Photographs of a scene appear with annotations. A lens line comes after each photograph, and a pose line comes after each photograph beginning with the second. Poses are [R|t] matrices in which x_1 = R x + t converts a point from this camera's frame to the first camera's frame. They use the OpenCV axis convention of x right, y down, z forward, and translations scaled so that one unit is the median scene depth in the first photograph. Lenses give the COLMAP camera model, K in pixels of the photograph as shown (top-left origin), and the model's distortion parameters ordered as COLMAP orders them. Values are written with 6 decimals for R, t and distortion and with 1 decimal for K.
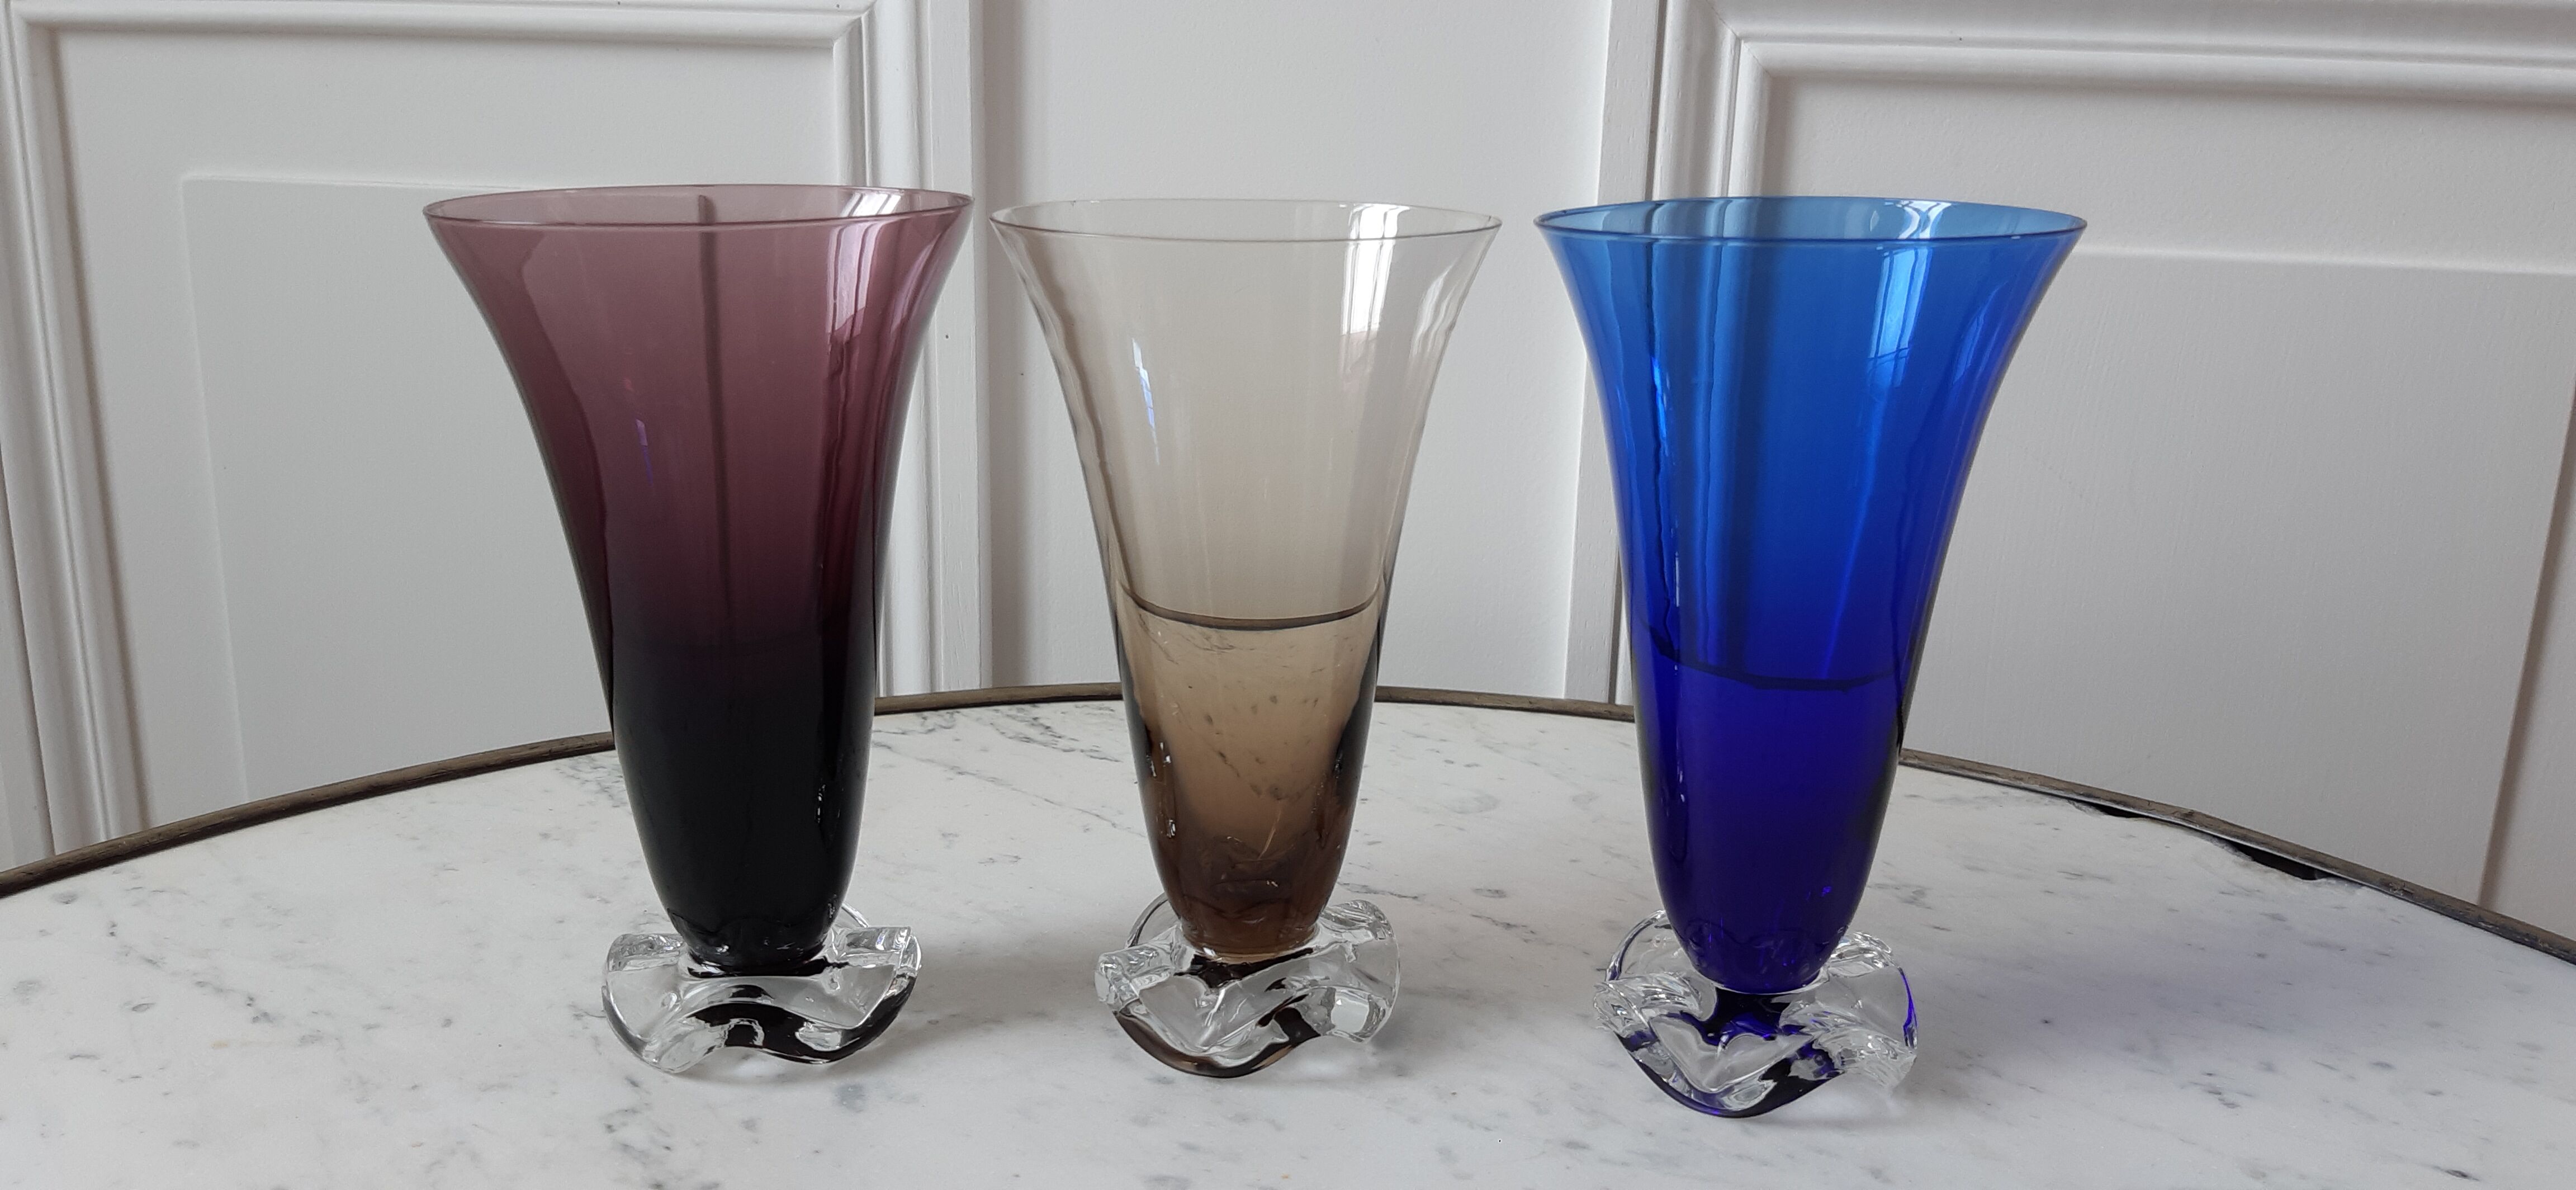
lens RADIAL K [[2124.7, 0, 1288.0], [0, 2124.7, 595.0], [0, 0, 1]] dist [-0.000962, -0.024841]
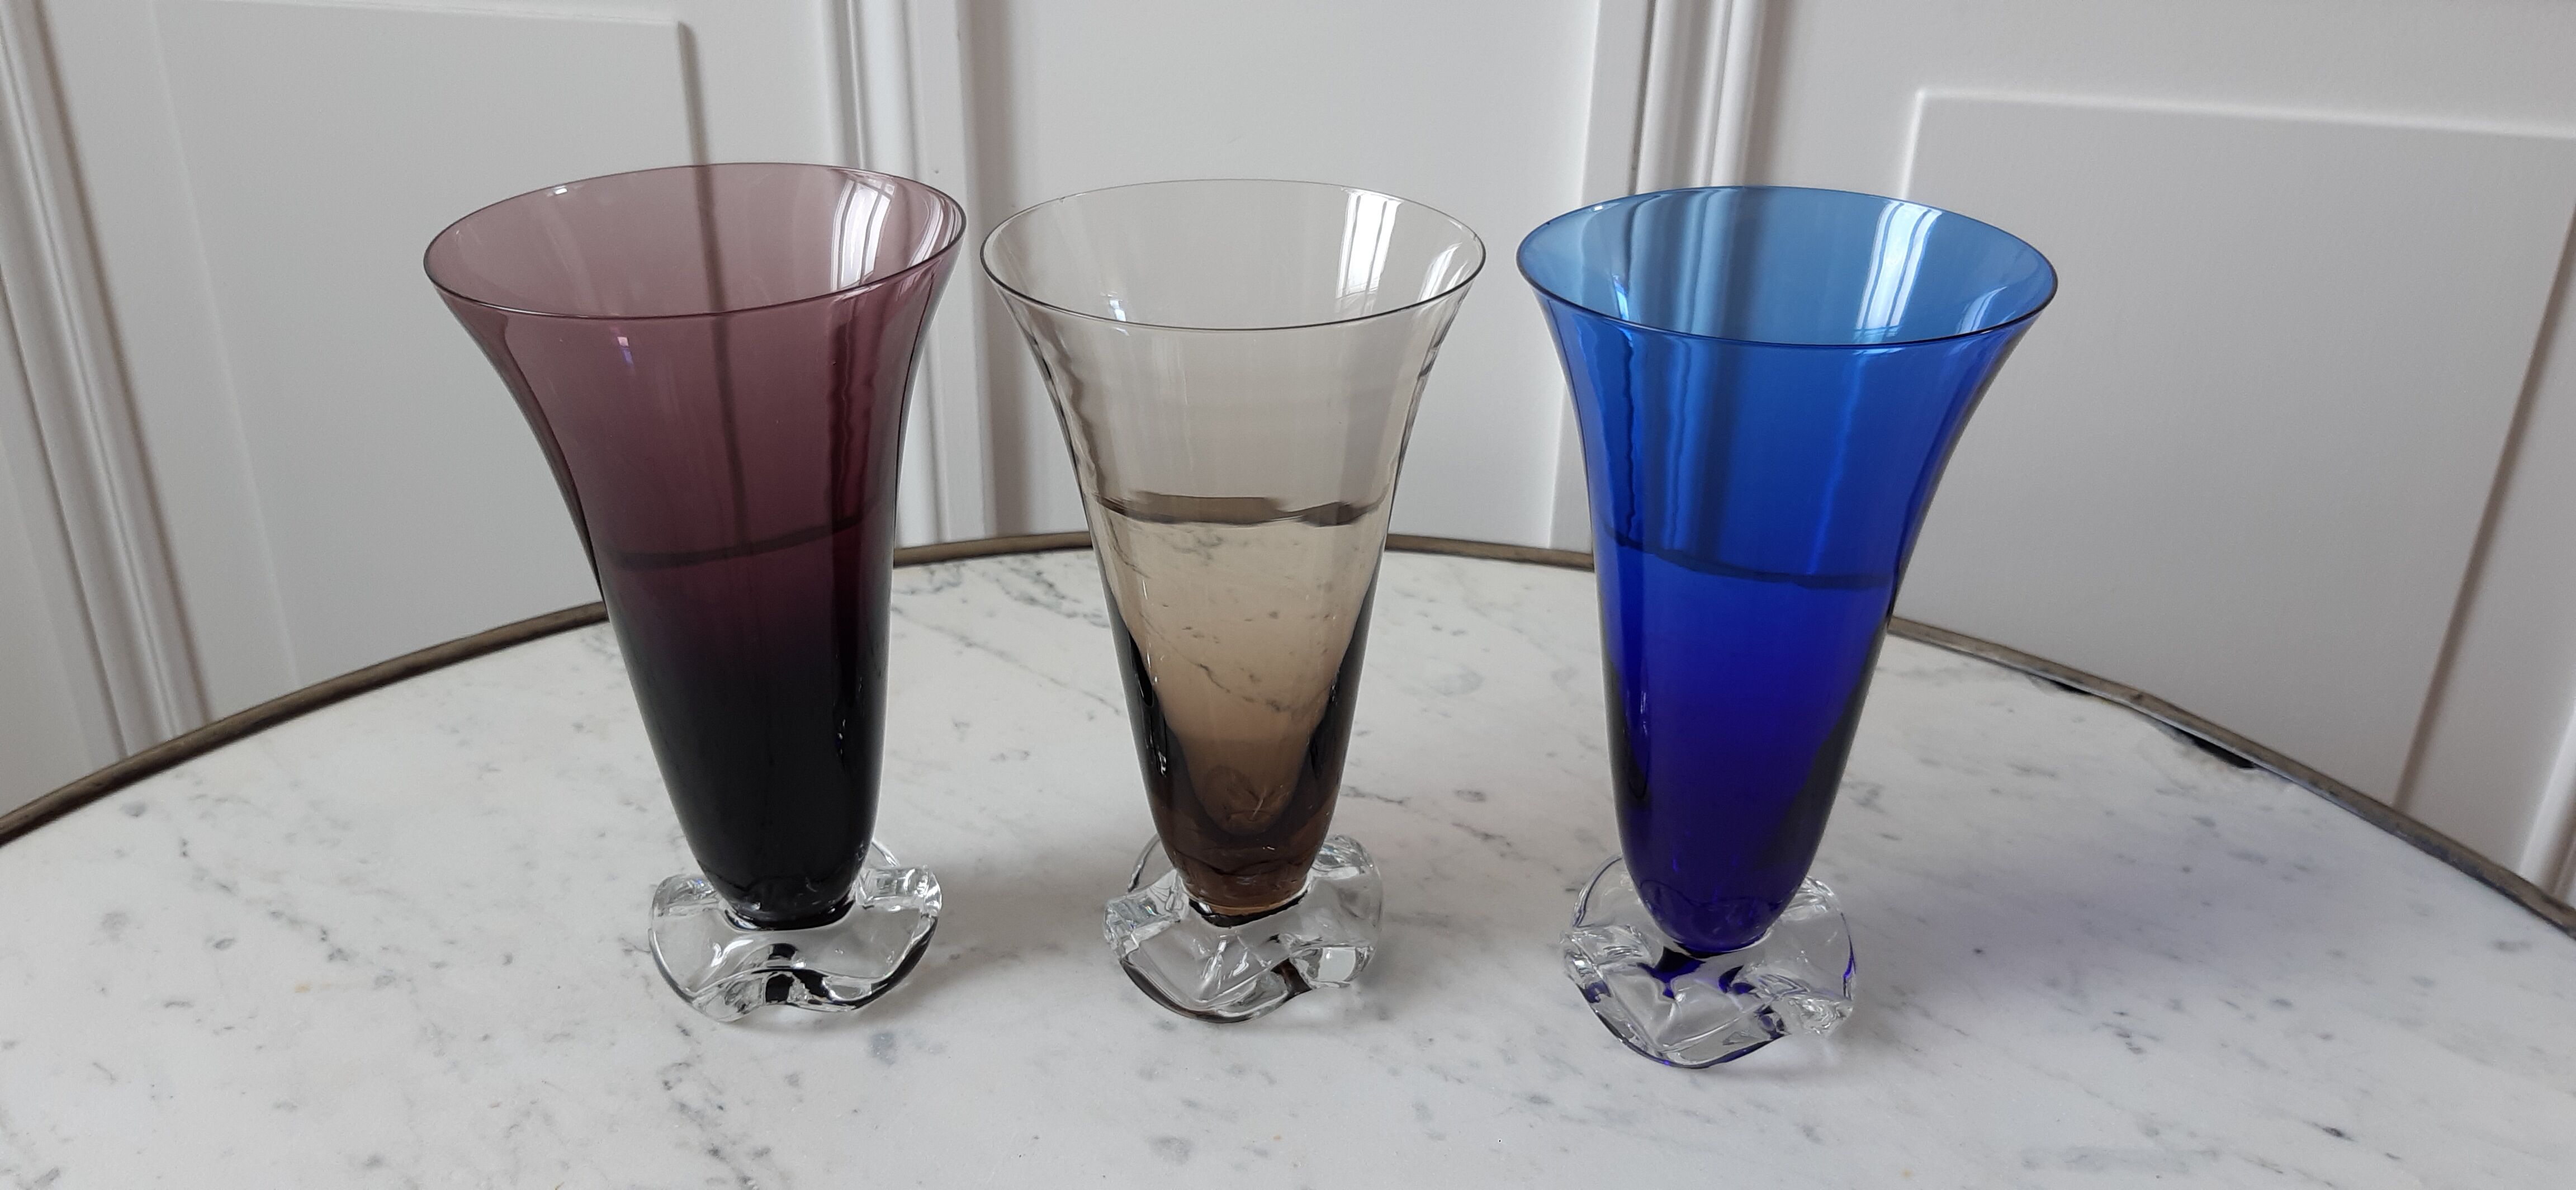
lens RADIAL K [[2143.9, 0, 1288.0], [0, 2143.9, 595.0], [0, 0, 1]] dist [-0.004601, 0.002751]
pose [[0.999993, -0.003257, -0.001681, 0.006316], [0.003525, 0.980188, 0.198039, -0.196851], [0.001003, -0.198044, 0.980193, -0.039568]]
